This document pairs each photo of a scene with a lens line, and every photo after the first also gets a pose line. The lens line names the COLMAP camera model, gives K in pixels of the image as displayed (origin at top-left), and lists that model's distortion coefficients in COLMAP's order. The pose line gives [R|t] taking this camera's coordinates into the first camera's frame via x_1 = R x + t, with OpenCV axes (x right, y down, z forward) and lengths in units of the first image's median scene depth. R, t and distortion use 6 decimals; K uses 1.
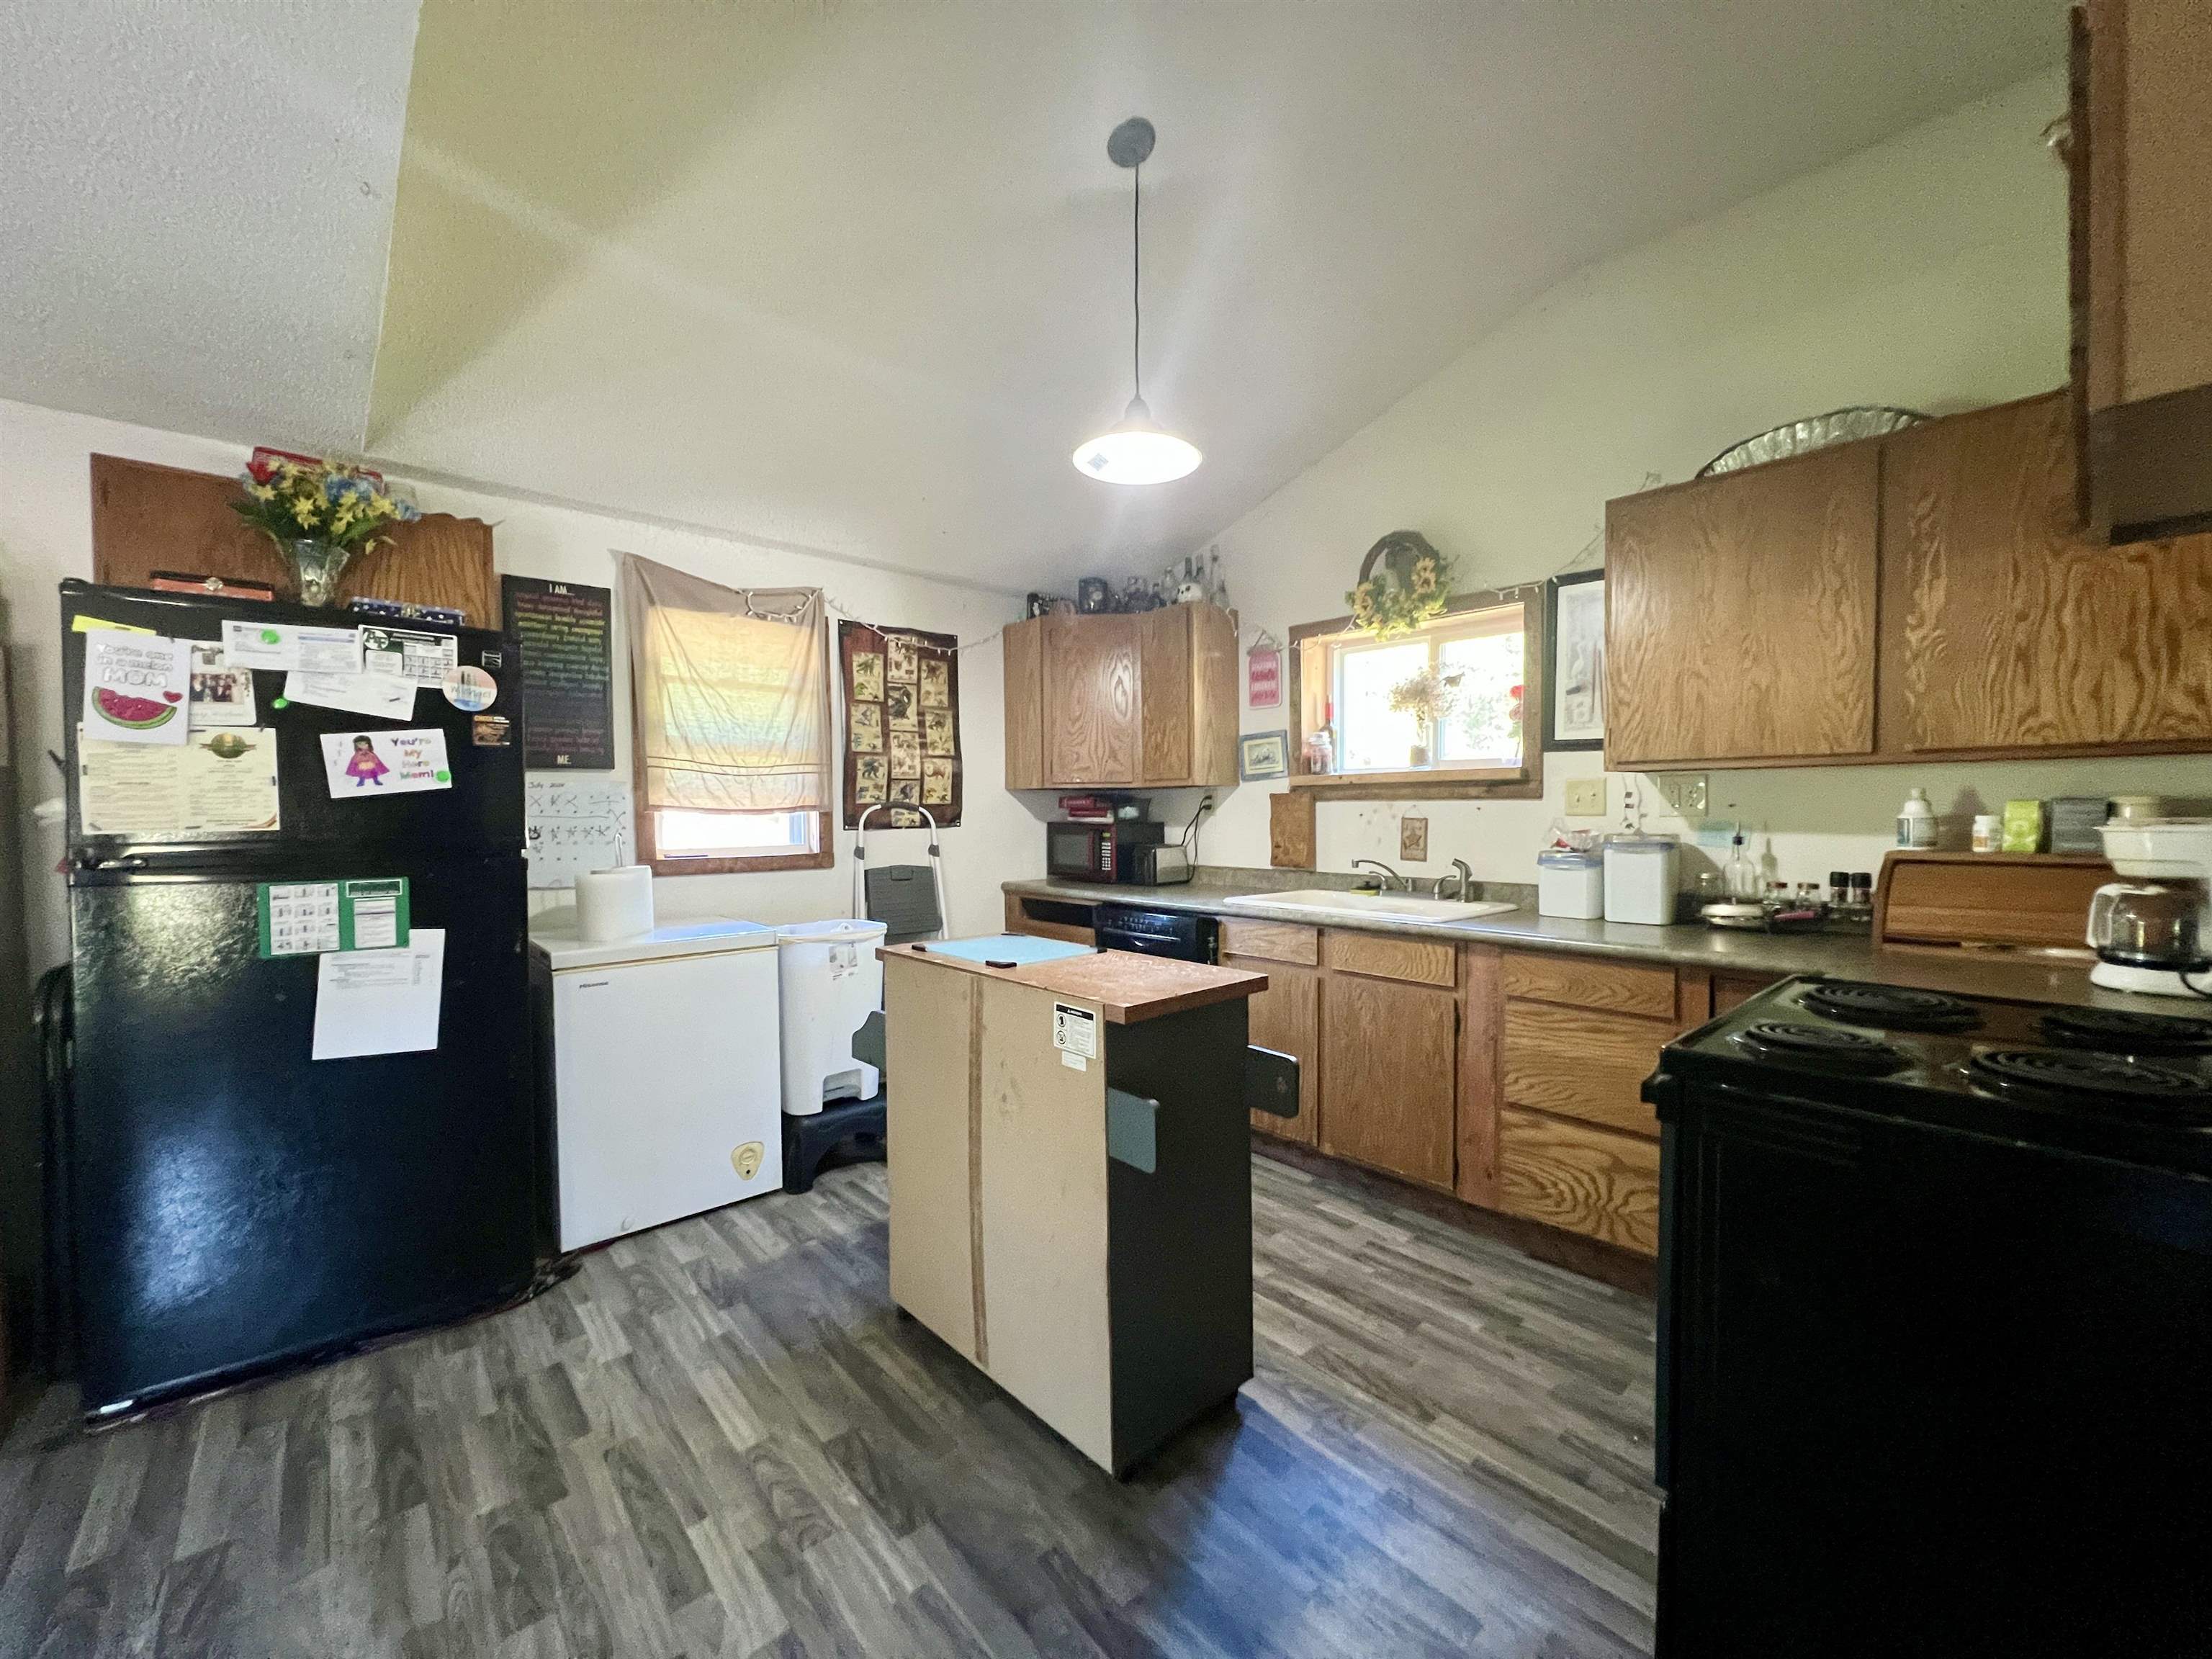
lens RADIAL K [[880.2, 0, 1101.8], [0, 880.2, 836.6], [0, 0, 1]] dist [0.001164, -0.000008]
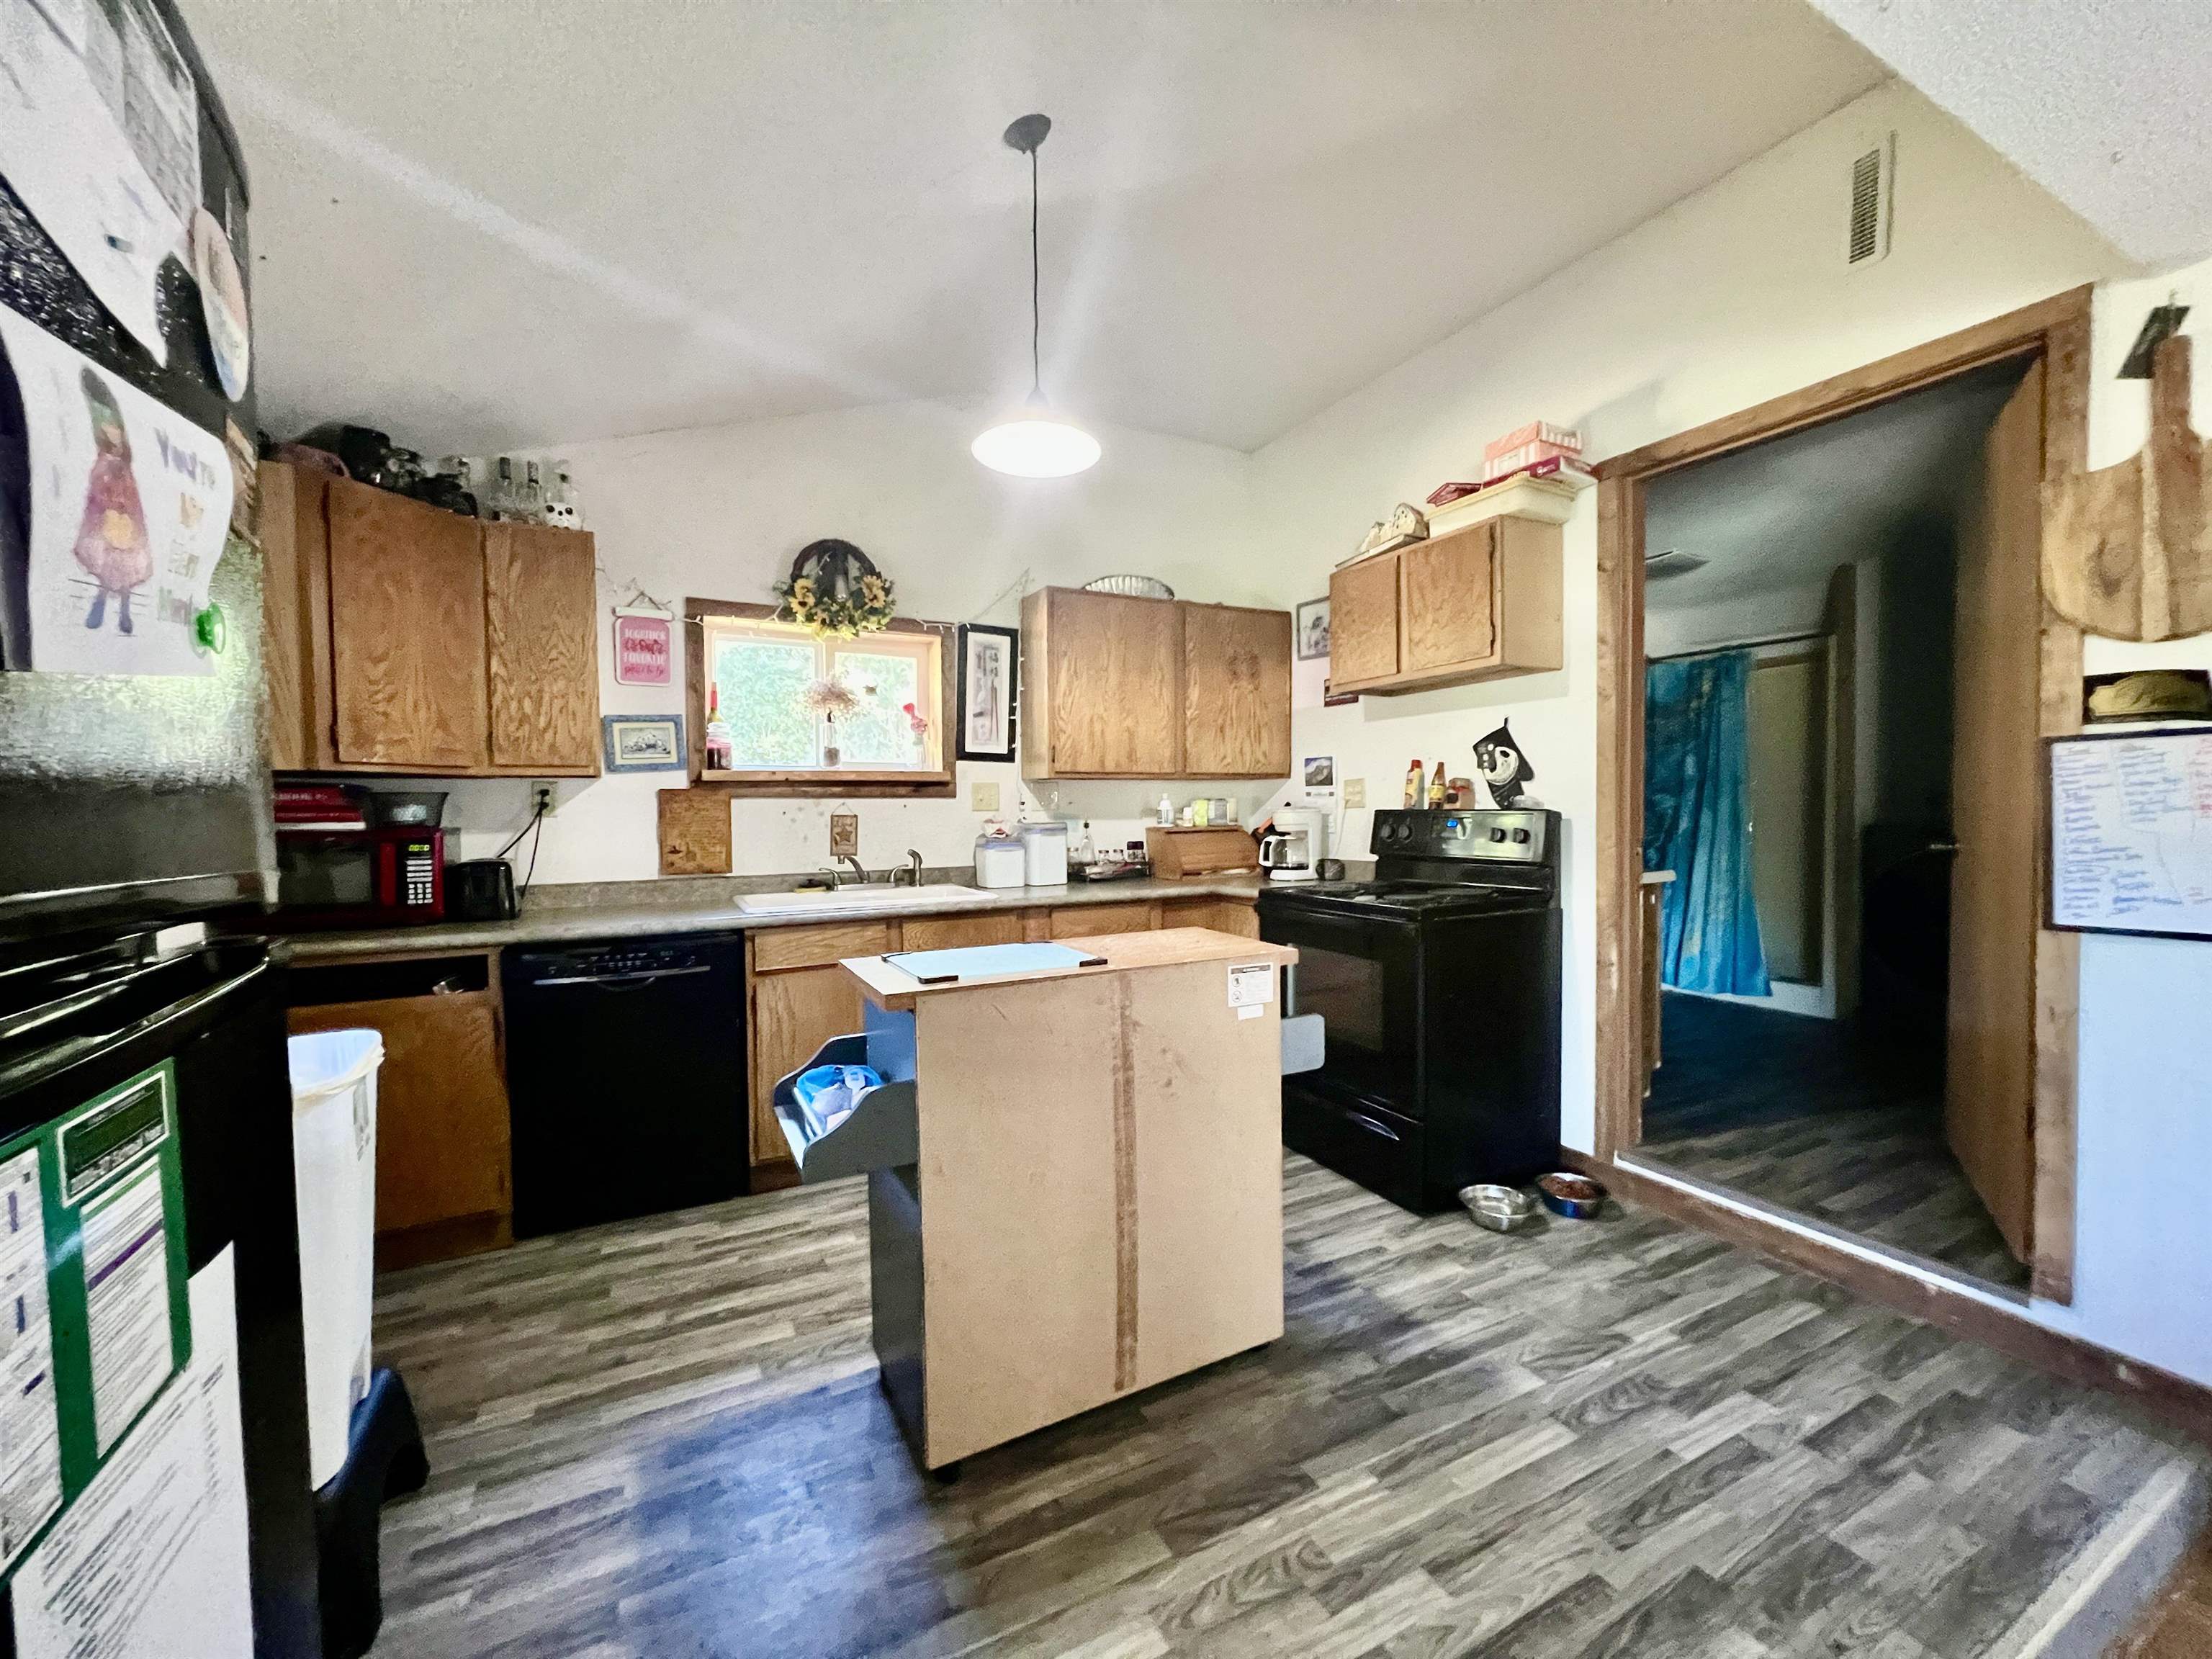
lens RADIAL K [[880.2, 0, 1101.8], [0, 880.2, 836.6], [0, 0, 1]] dist [0.001164, -0.000008]
pose [[0.249188, -0.027520, 0.968064, -0.658317], [0.040941, 0.999002, 0.017861, -0.001937], [-0.967589, 0.035183, 0.250066, 0.491678]]
